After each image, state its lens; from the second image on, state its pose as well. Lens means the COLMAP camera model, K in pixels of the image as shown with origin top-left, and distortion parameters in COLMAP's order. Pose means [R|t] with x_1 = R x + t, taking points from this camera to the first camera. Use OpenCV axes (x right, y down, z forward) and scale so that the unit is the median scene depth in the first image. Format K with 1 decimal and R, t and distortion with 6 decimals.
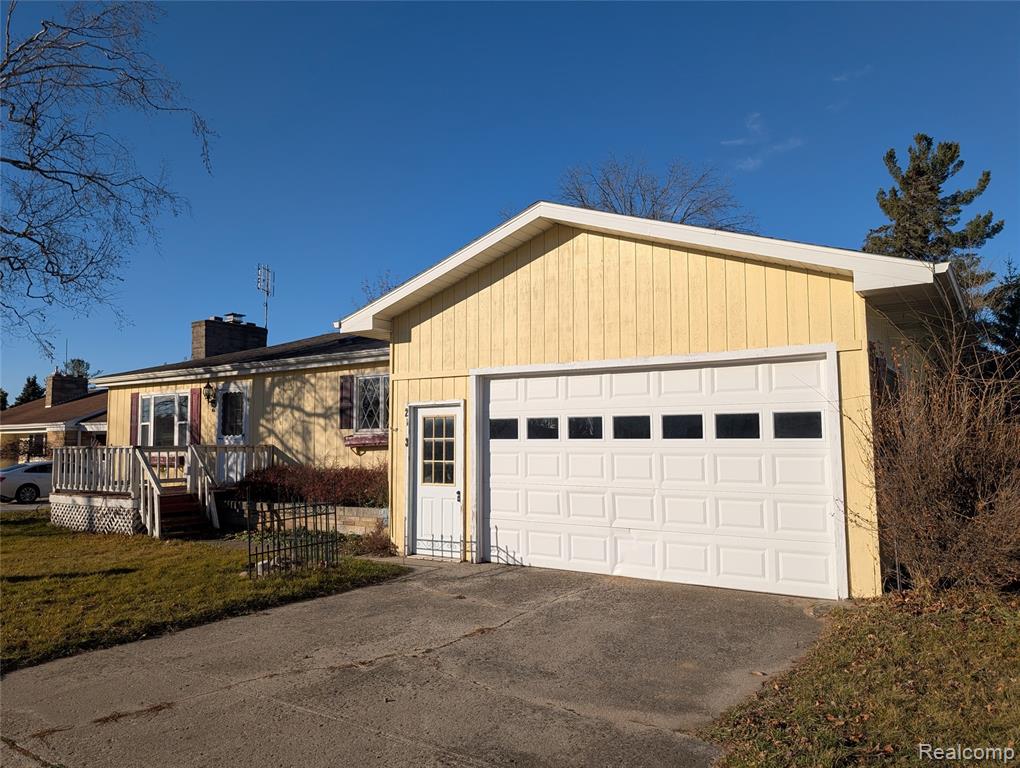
lens RADIAL K [[716.0, 0, 510.0], [0, 716.0, 384.0], [0, 0, 1]] dist [0.029399, -0.002716]
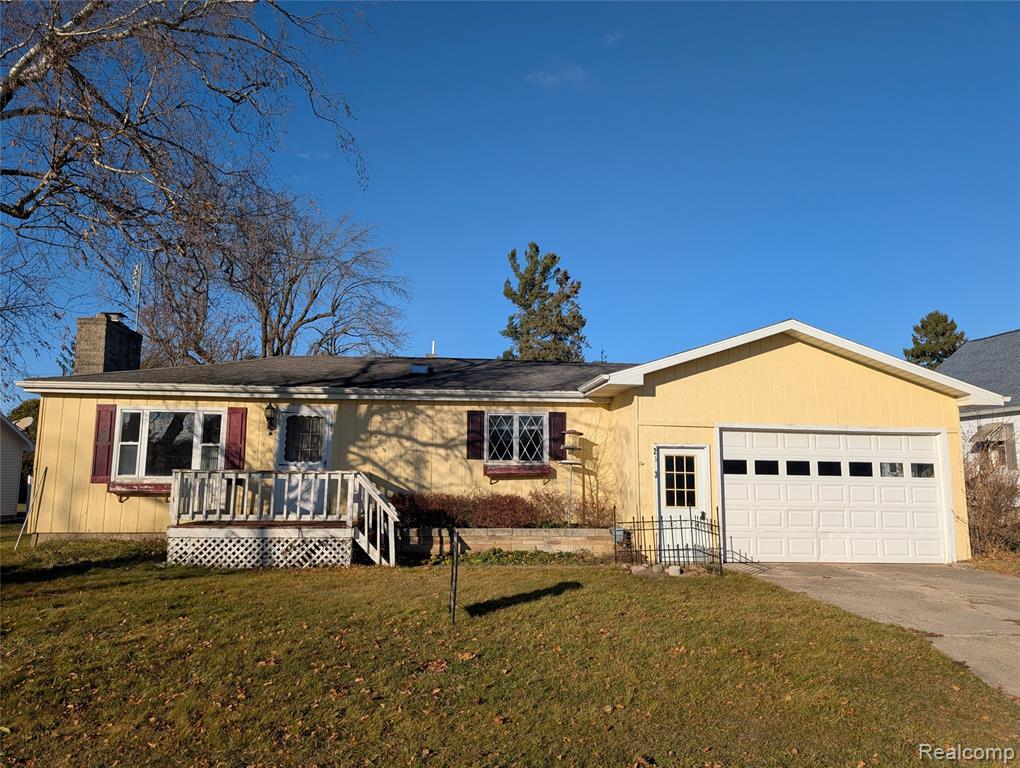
lens RADIAL K [[692.6, 0, 510.0], [0, 692.6, 384.0], [0, 0, 1]] dist [0.025746, -0.003646]
pose [[0.782959, 0.097755, 0.614344, -0.839989], [-0.067431, 0.995093, -0.072402, 0.020275], [-0.618407, 0.015262, 0.785710, 0.131102]]
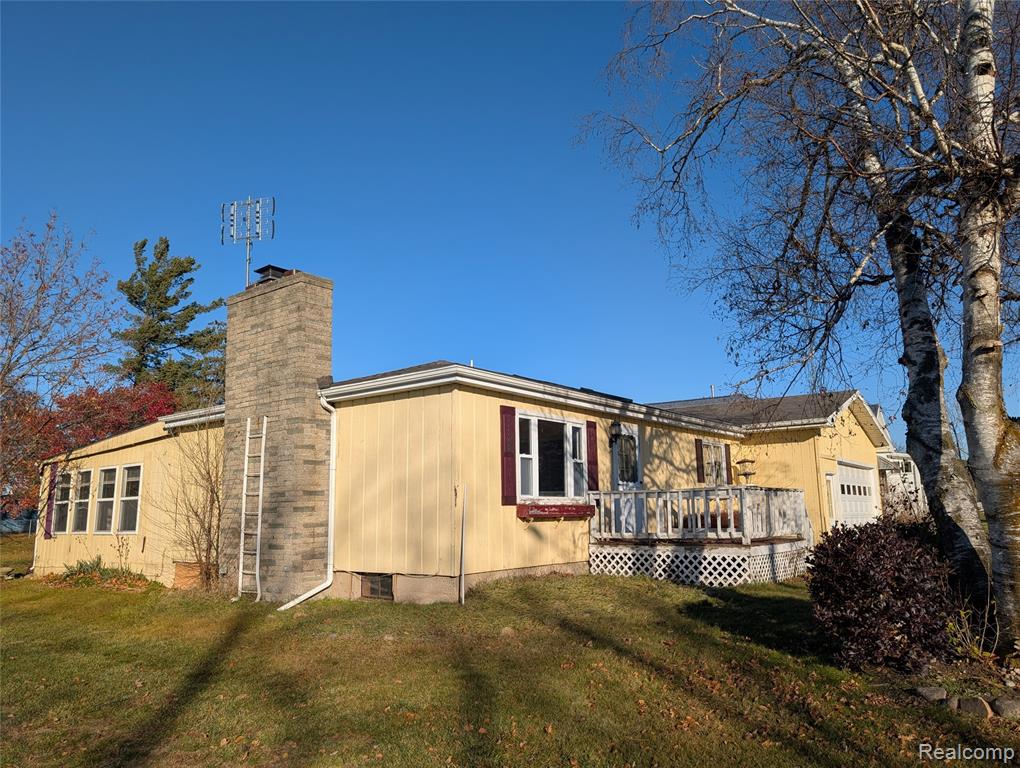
lens RADIAL K [[716.0, 0, 510.0], [0, 716.0, 384.0], [0, 0, 1]] dist [0.029399, -0.002716]
pose [[0.082628, 0.194432, 0.977430, -1.479090], [-0.063168, 0.979833, -0.189570, 0.146904], [-0.994576, -0.046079, 0.093243, 1.203461]]
